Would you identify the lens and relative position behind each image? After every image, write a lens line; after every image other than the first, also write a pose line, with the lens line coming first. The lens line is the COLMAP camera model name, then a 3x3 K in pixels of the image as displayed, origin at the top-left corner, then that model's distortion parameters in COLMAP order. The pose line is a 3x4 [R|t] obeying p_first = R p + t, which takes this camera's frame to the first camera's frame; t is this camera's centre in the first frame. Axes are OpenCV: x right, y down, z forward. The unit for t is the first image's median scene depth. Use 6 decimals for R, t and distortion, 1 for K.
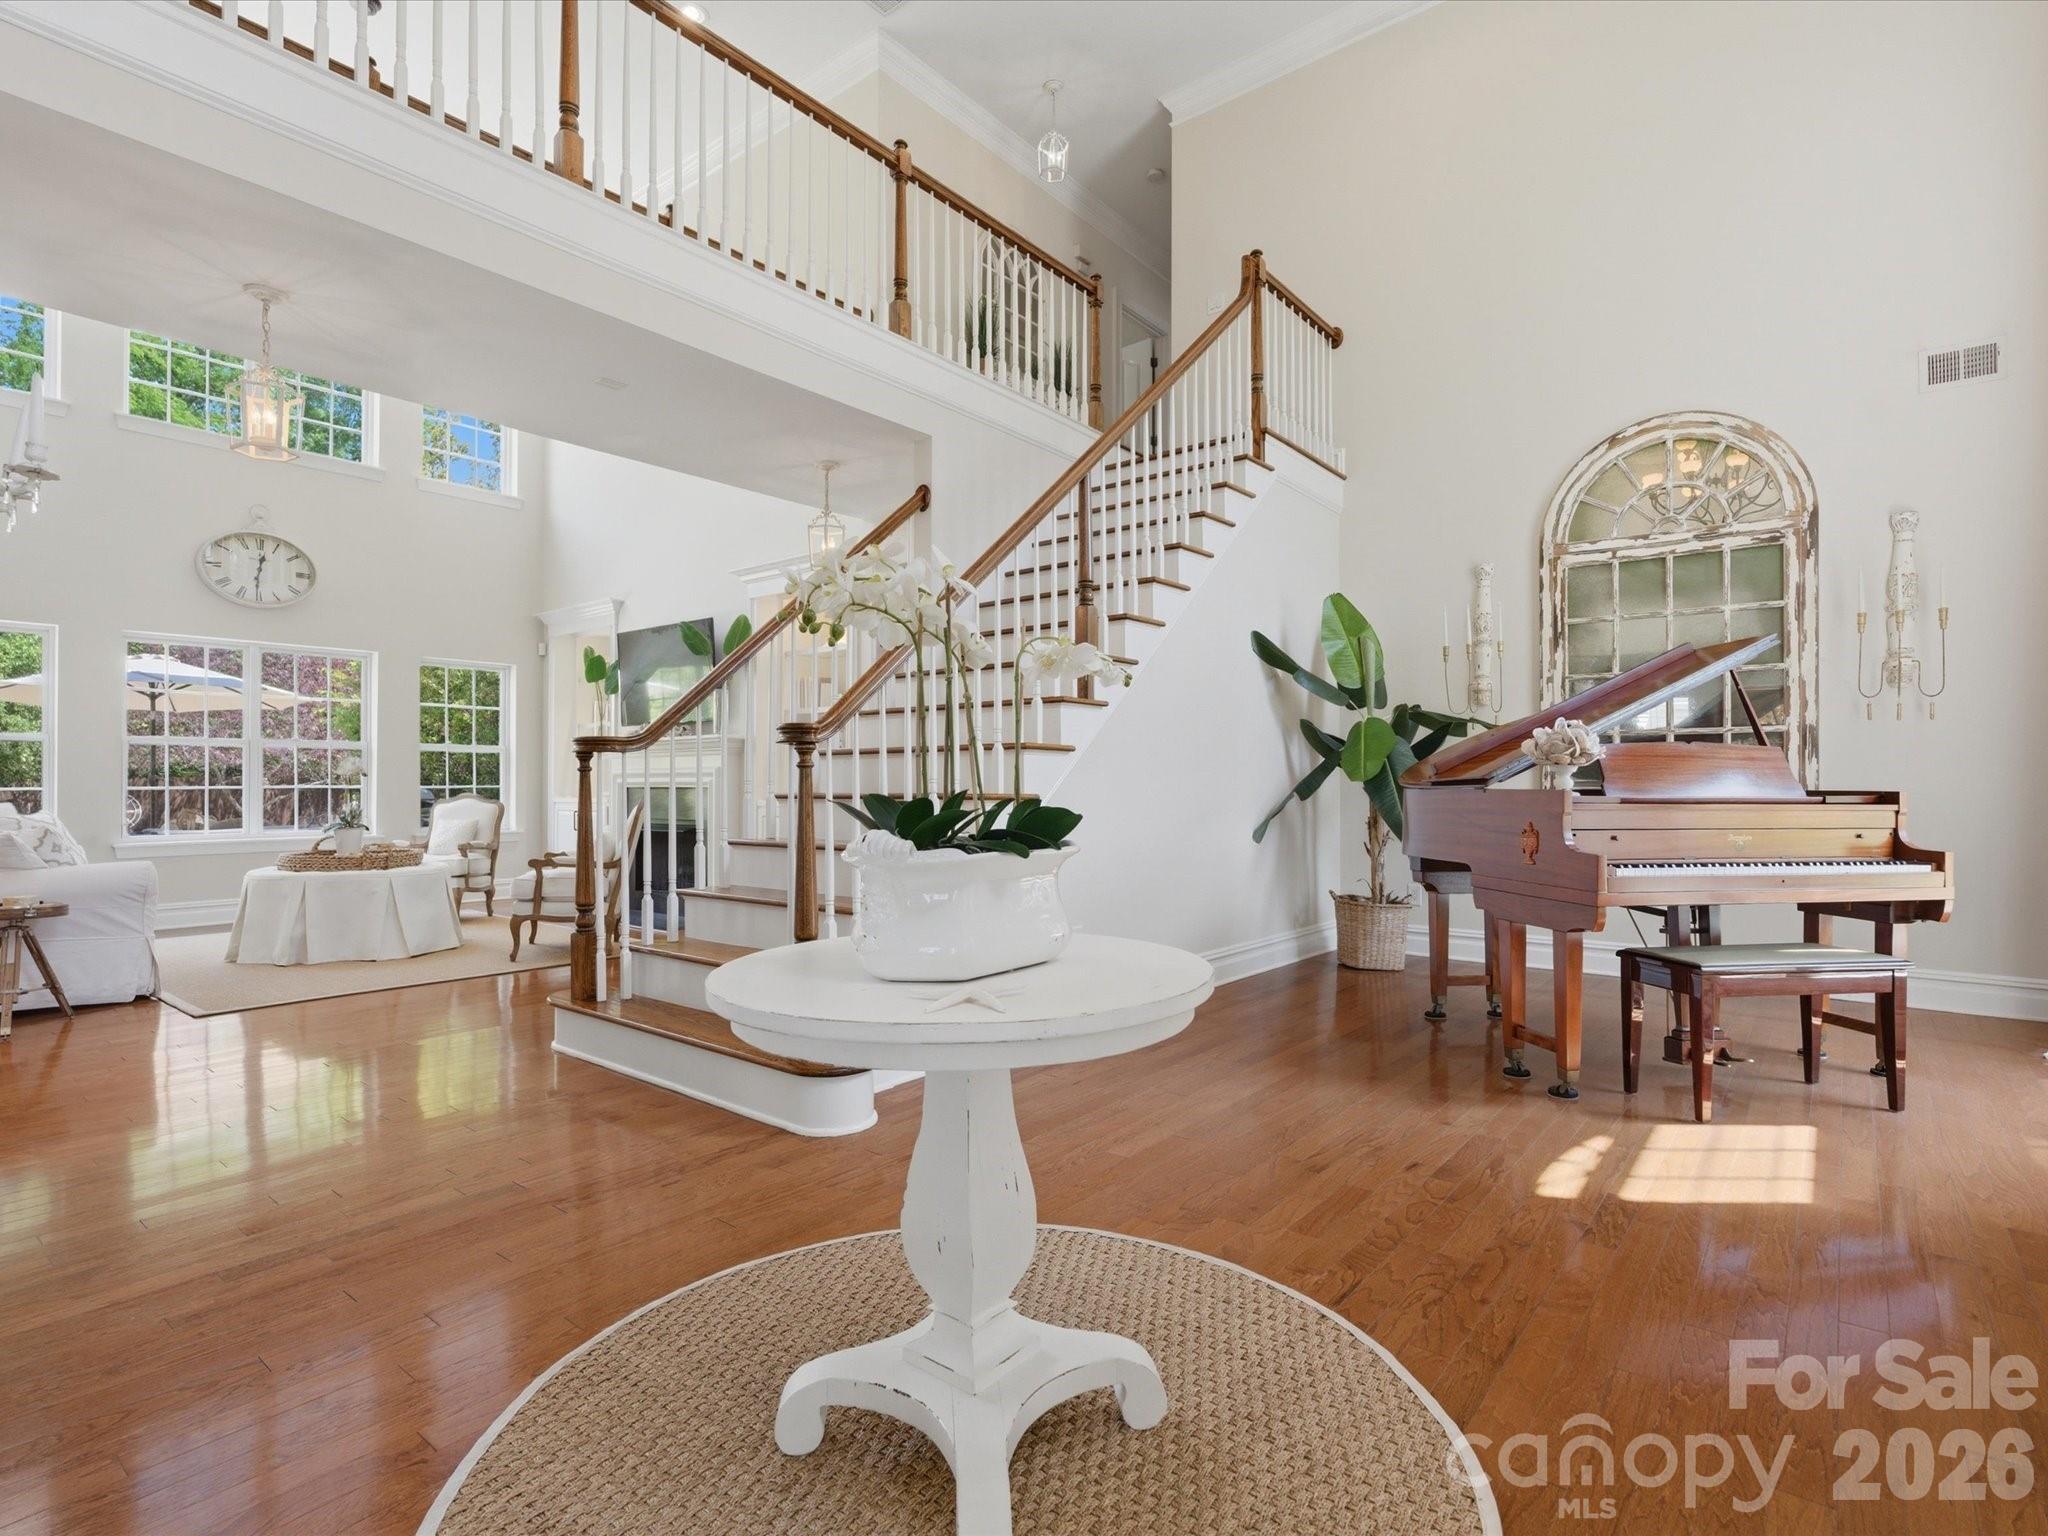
lens RADIAL K [[1022.3, 0, 1025.0], [0, 1022.3, 777.2], [0, 0, 1]] dist [-0.004195, 0.001424]
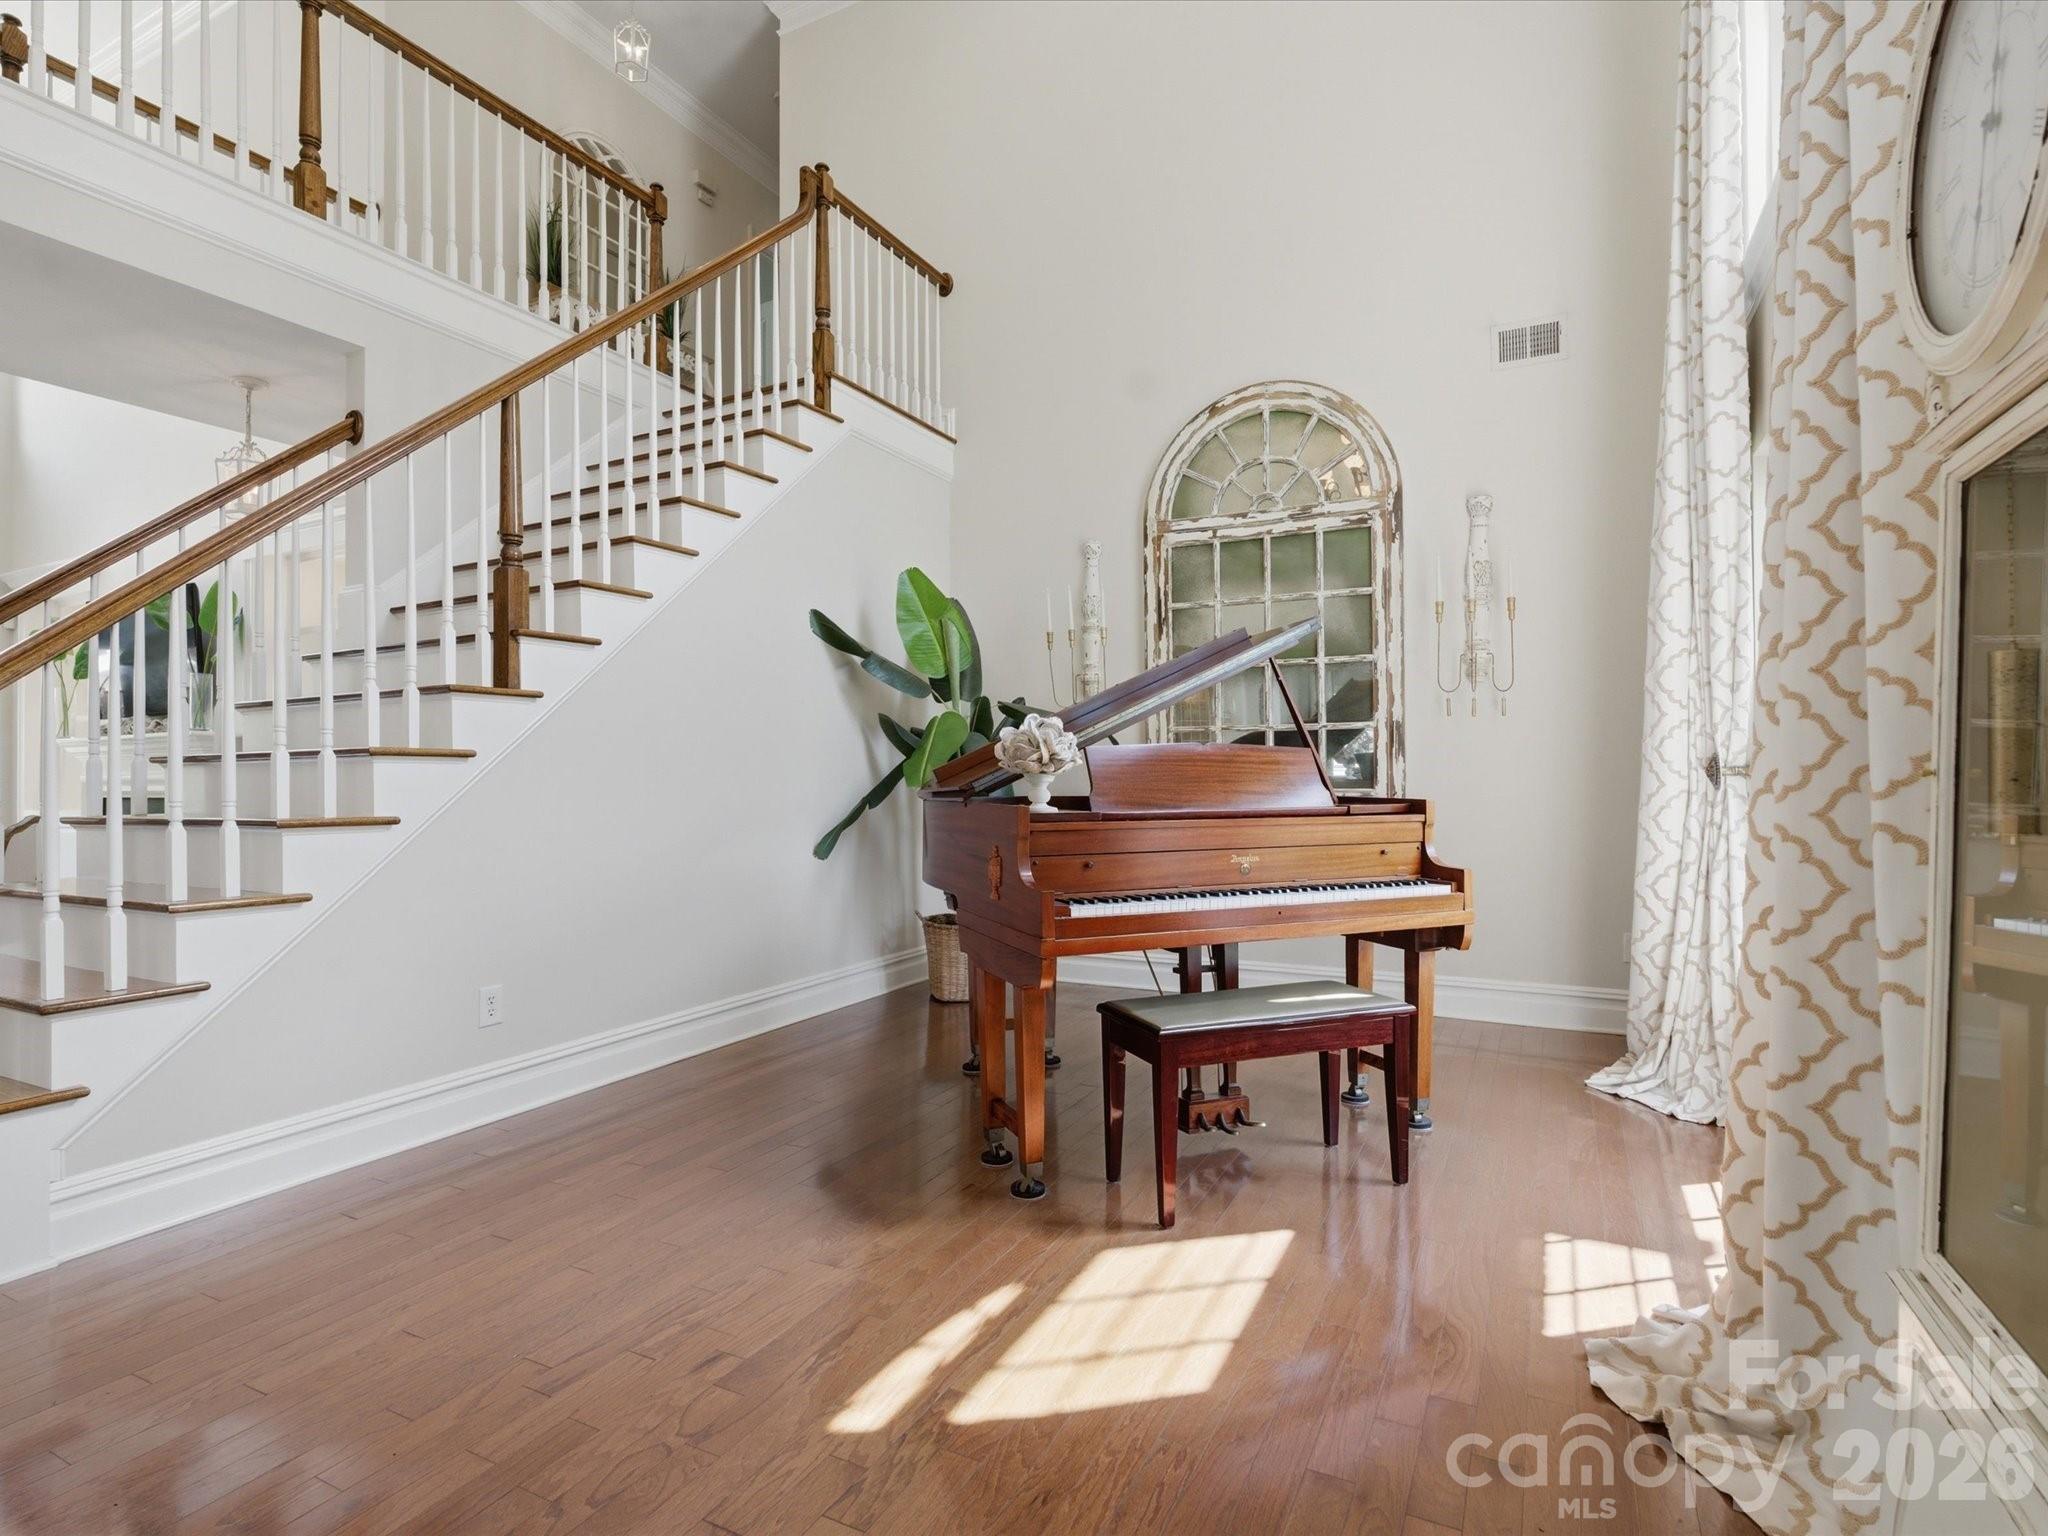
lens RADIAL K [[1016.0, 0, 1014.1], [0, 1016.0, 772.6], [0, 0, 1]] dist [-0.012033, -0.000691]
pose [[0.979571, -0.010699, 0.200814, 0.224306], [0.009972, 0.999940, 0.004636, -0.010680], [-0.200851, -0.002538, 0.979618, 0.149963]]
